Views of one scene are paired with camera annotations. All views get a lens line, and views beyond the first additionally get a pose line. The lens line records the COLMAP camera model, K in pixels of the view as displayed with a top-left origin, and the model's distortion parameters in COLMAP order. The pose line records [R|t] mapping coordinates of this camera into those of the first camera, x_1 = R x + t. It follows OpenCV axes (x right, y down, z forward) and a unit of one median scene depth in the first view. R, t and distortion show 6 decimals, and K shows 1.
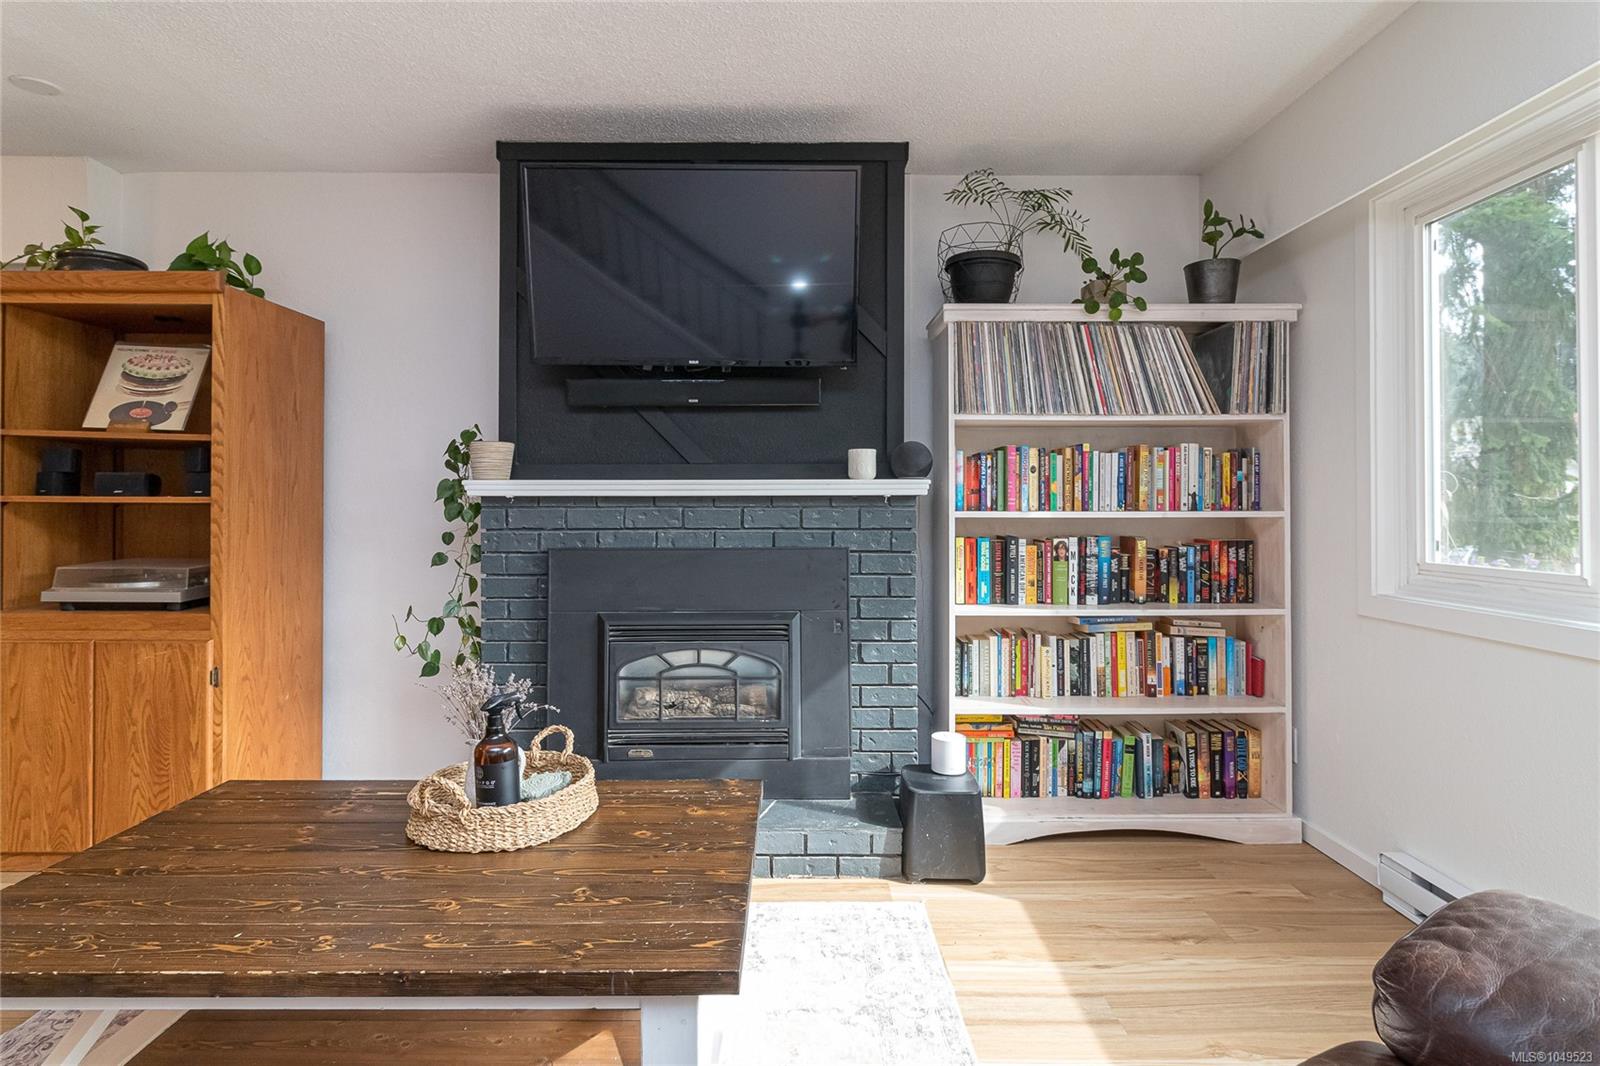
lens RADIAL K [[819.3, 0, 795.7], [0, 819.3, 492.6], [0, 0, 1]] dist [0.001696, -0.000307]
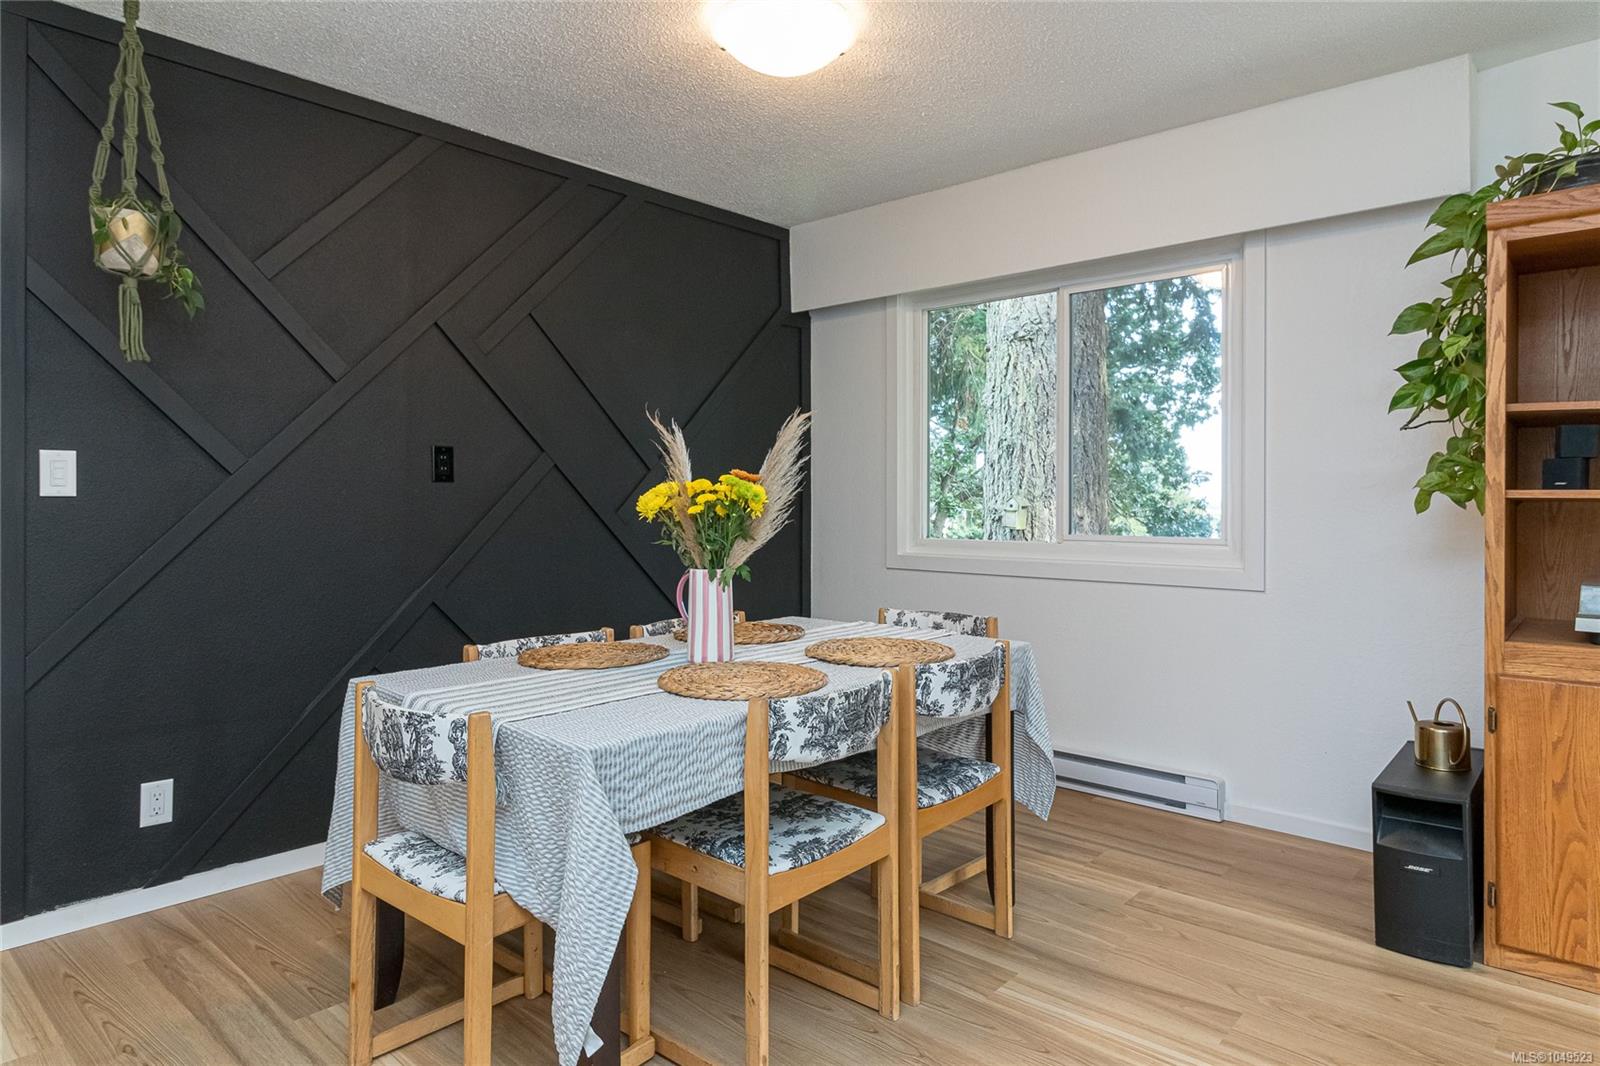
lens RADIAL K [[946.5, 0, 804.7], [0, 946.5, 499.7], [0, 0, 1]] dist [0.001072, 0.000119]
pose [[0.743282, -0.001793, -0.668976, -0.791097], [0.009465, 0.999925, 0.007836, -0.000255], [0.668911, -0.012156, 0.743243, -0.103547]]
